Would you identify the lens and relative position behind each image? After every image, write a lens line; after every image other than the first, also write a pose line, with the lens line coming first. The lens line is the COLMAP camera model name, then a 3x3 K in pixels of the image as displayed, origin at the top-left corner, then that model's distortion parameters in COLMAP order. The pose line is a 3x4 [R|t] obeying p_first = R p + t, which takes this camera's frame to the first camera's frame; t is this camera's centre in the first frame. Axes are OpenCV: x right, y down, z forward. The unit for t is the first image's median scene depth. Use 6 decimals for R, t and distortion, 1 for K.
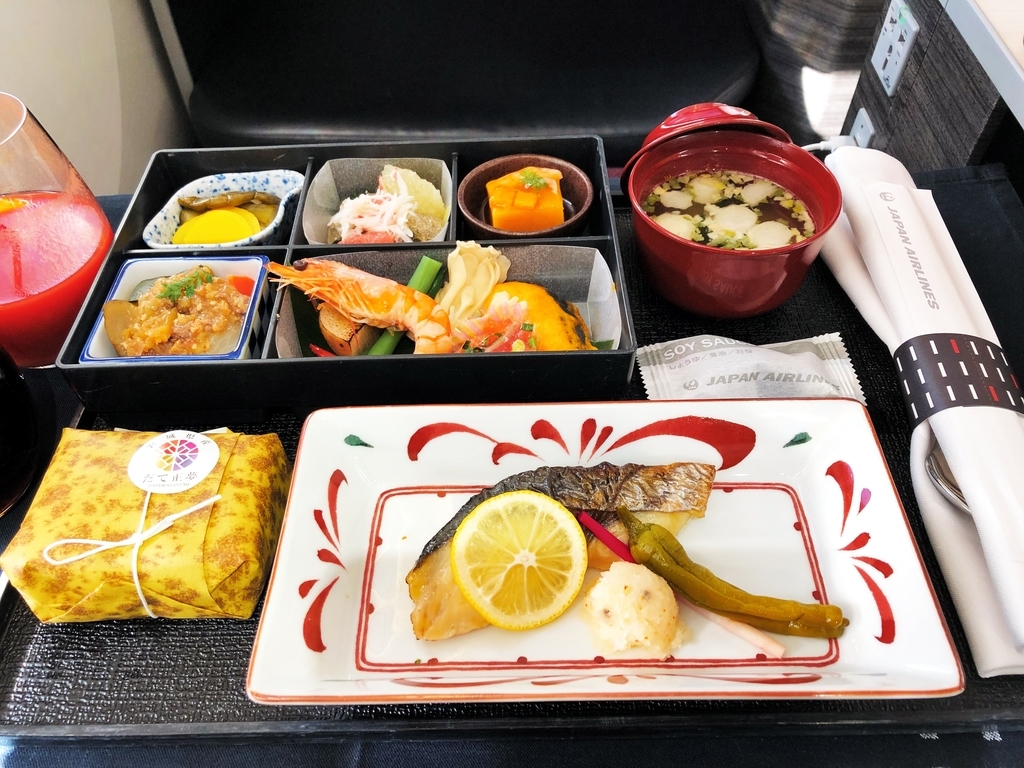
lens RADIAL K [[861.7, 0, 512.0], [0, 861.7, 384.0], [0, 0, 1]] dist [0.100083, -0.267951]
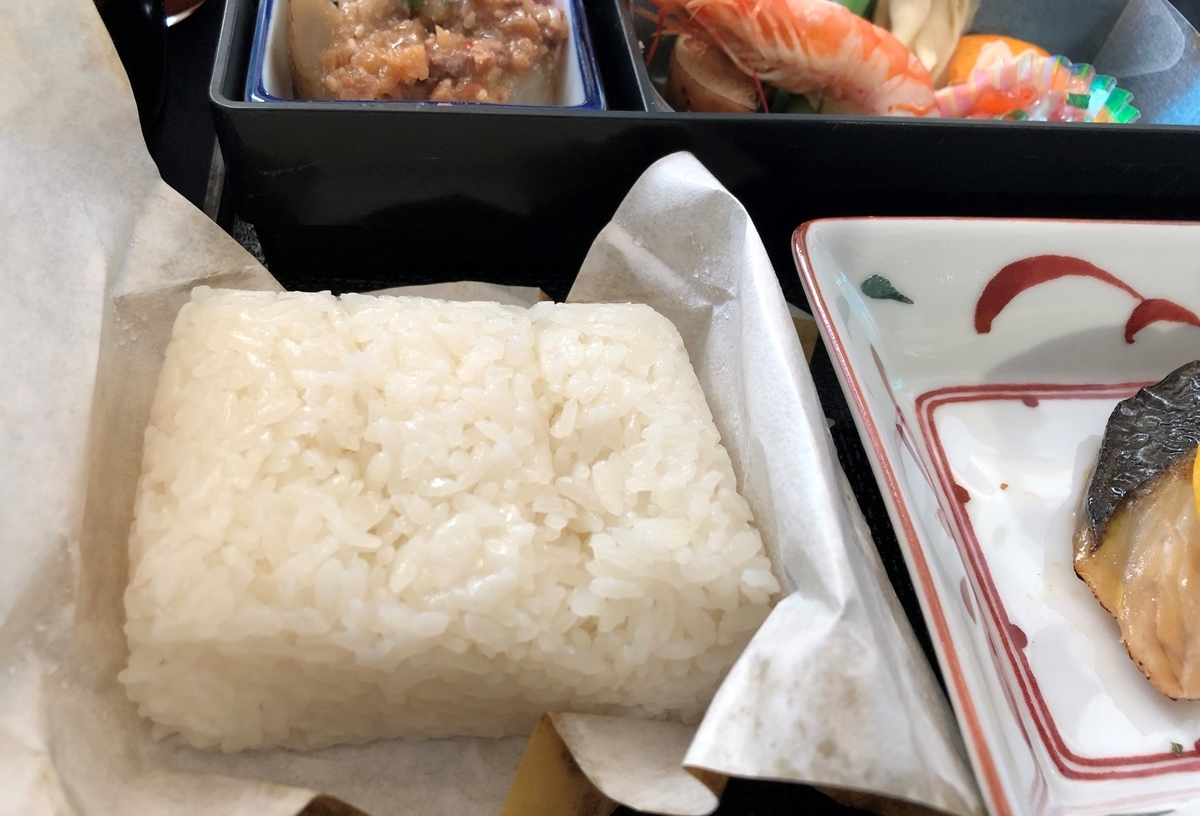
lens RADIAL K [[969.6, 0, 600.0], [0, 969.6, 408.0], [0, 0, 1]] dist [-0.001813, -0.003543]
pose [[0.983429, -0.000915, 0.181289, -0.339805], [-0.015020, 0.996138, 0.086506, 0.068759], [-0.180668, -0.087795, 0.979618, 0.388449]]
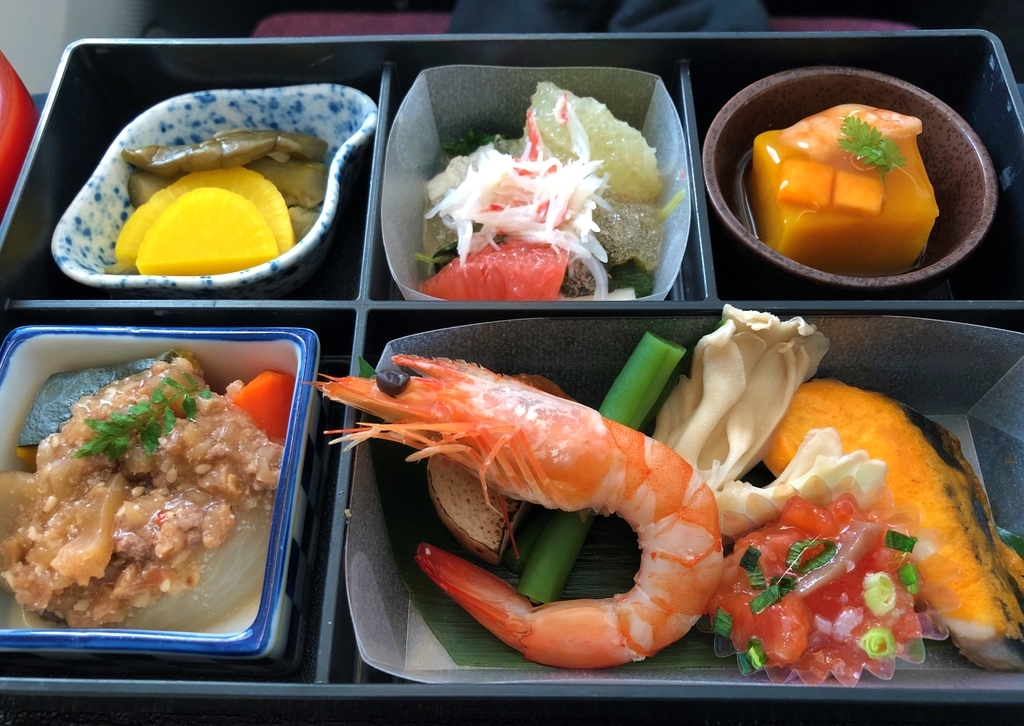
lens RADIAL K [[901.3, 0, 512.0], [0, 901.3, 363.0], [0, 0, 1]] dist [0.006844, -0.008460]
pose [[0.999460, 0.030056, -0.013247, -0.157616], [-0.026220, 0.972988, 0.229363, -0.225977], [0.019783, -0.228892, 0.973251, 0.494255]]
